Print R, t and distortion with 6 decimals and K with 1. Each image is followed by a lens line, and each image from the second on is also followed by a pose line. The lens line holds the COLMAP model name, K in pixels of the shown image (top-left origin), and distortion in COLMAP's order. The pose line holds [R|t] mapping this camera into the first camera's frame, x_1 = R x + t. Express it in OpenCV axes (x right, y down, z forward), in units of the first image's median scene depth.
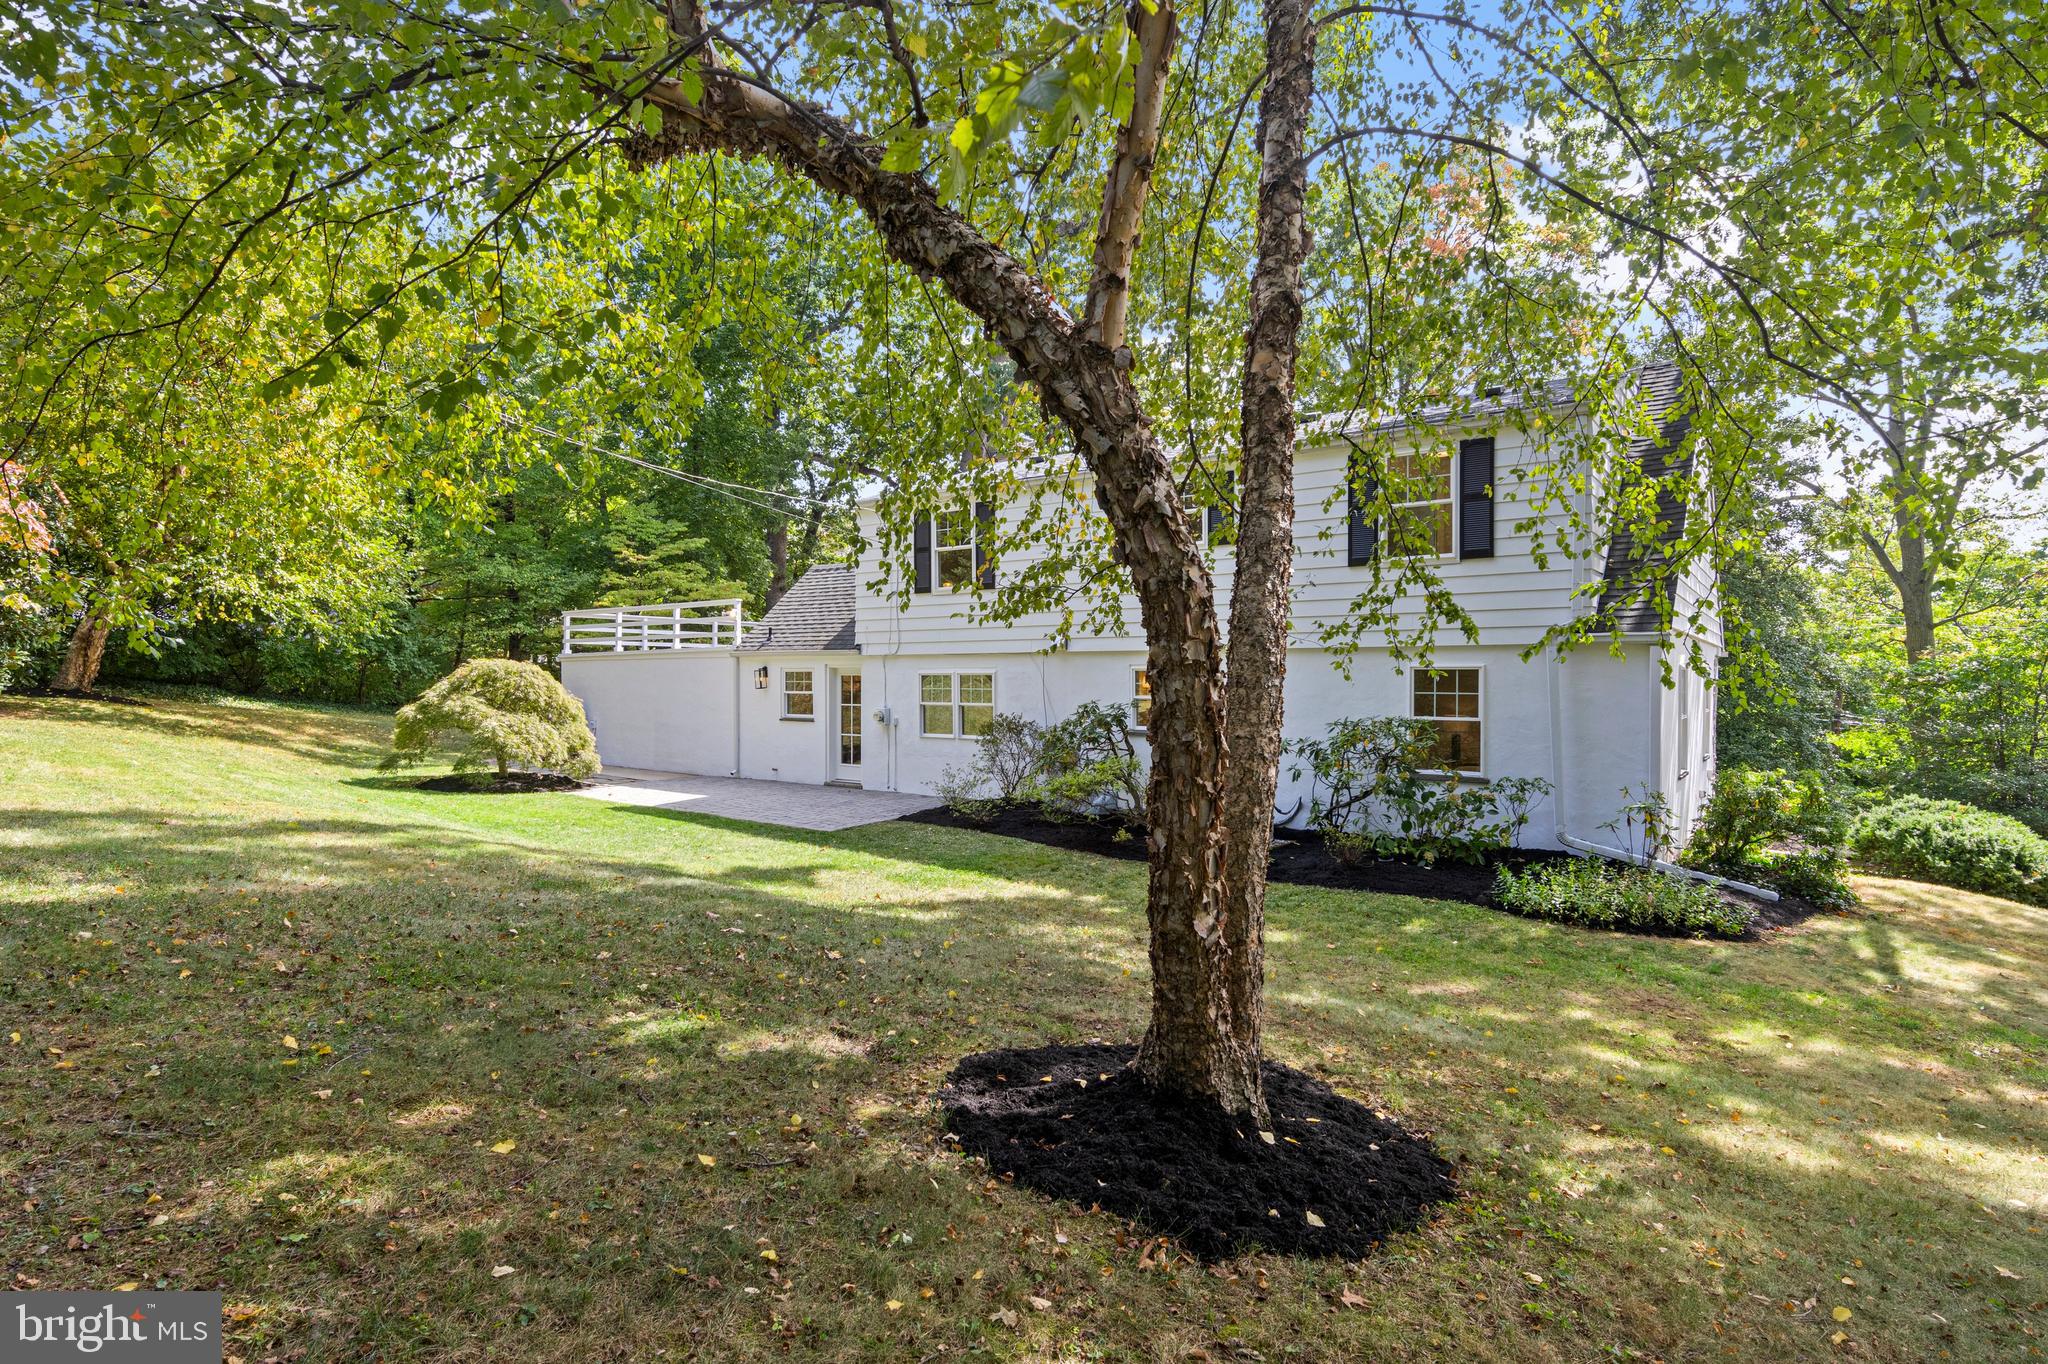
lens RADIAL K [[1048.3, 0, 1030.6], [0, 1048.3, 682.4], [0, 0, 1]] dist [0.023306, 0.000230]
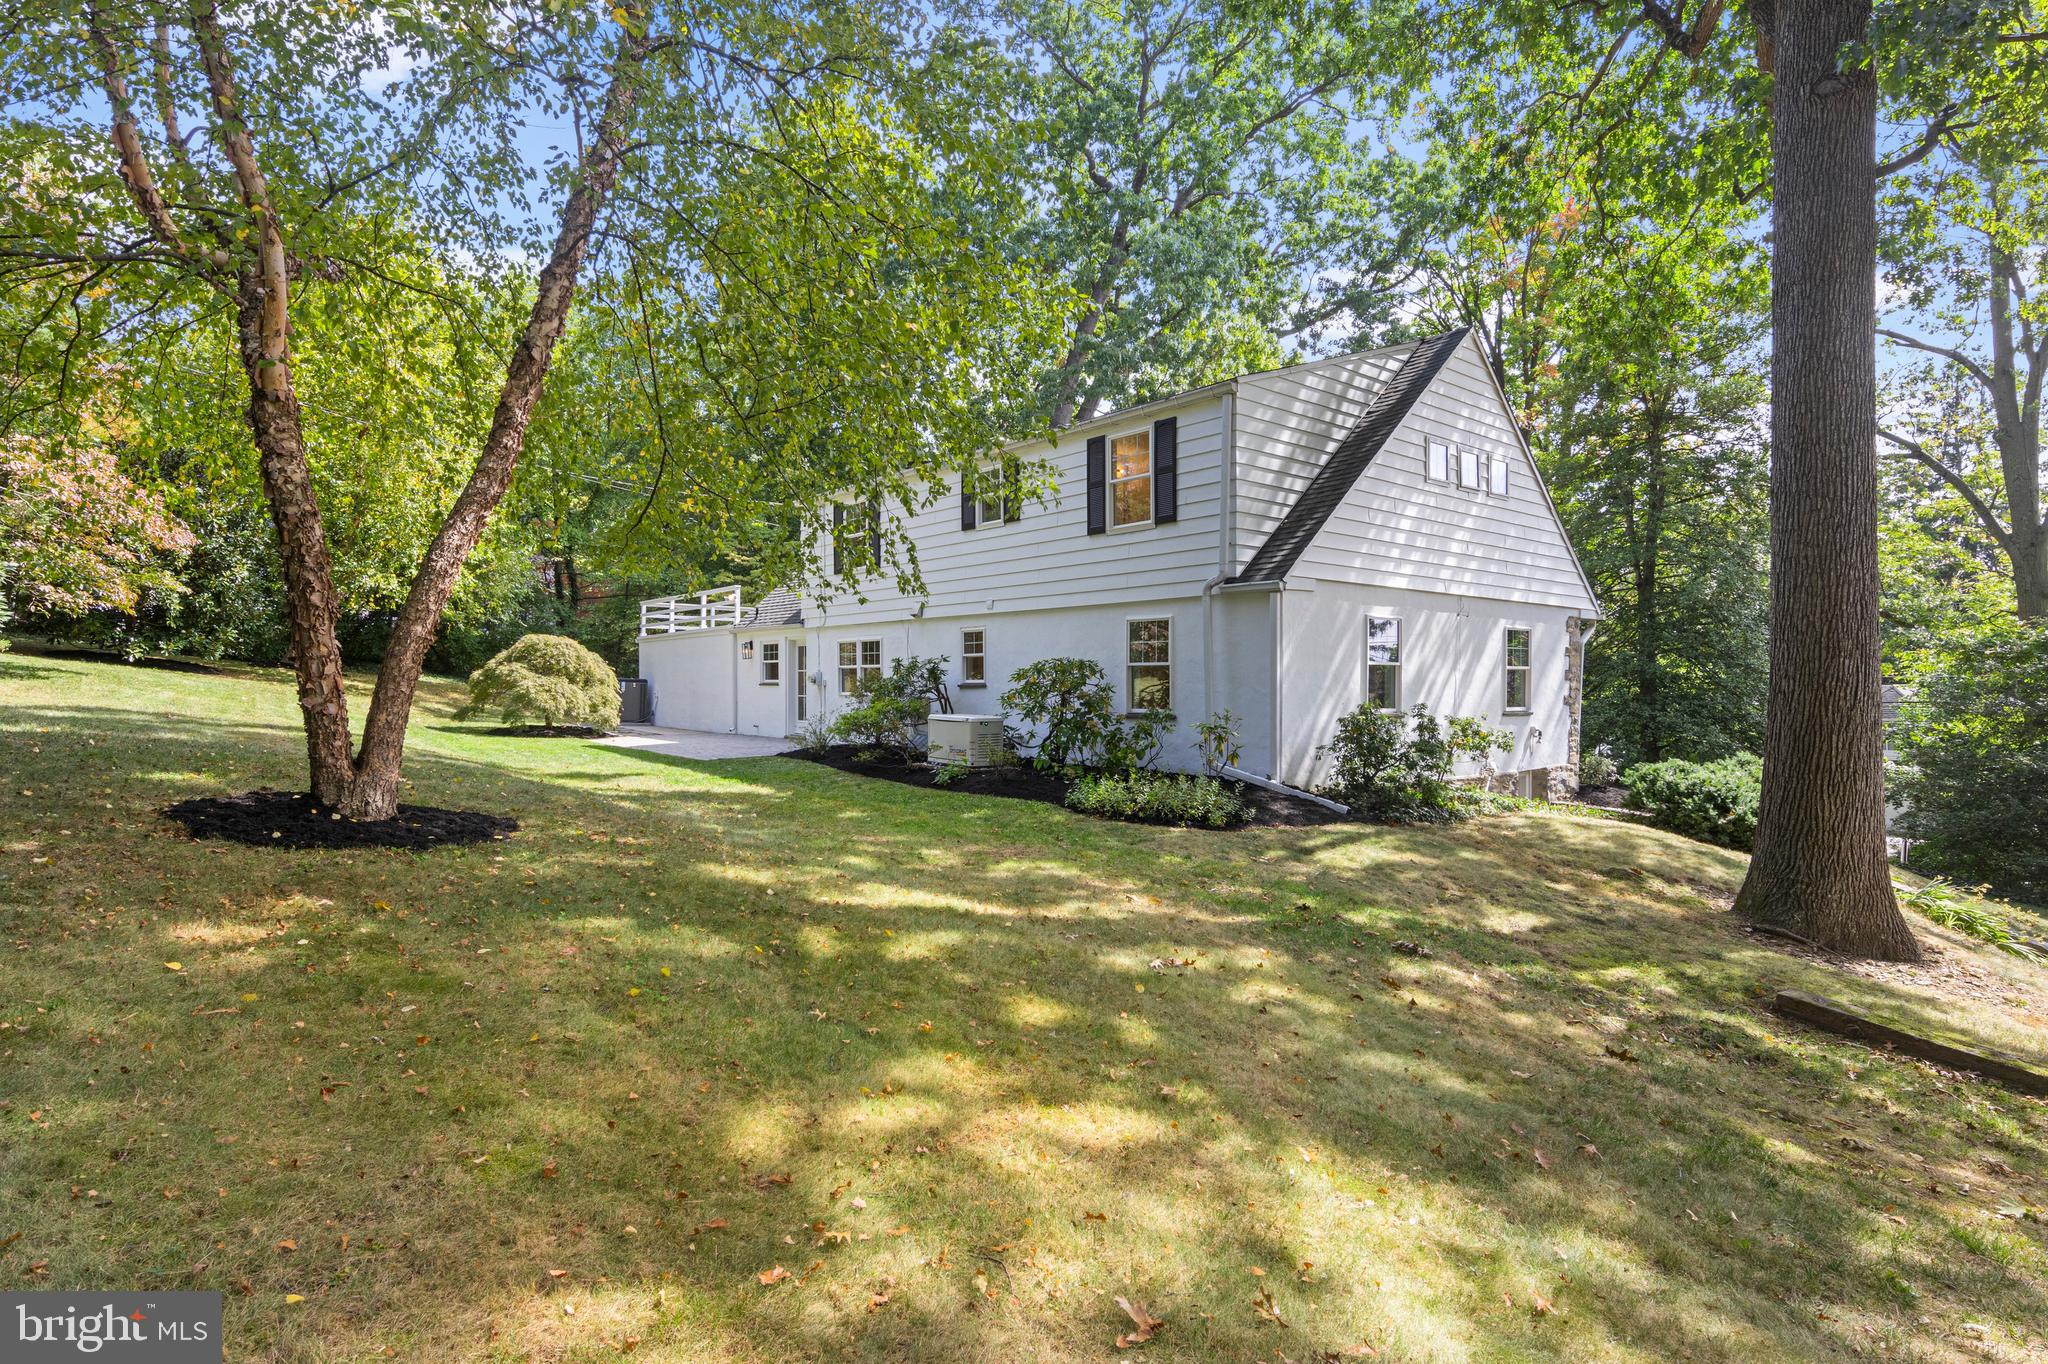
lens RADIAL K [[1048.3, 0, 1018.3], [0, 1048.3, 690.8], [0, 0, 1]] dist [0.023306, 0.000230]
pose [[0.971200, 0.002254, -0.238256, 0.366078], [-0.001161, 0.999988, 0.004727, 0.040082], [0.238264, -0.004315, 0.971191, -0.103172]]
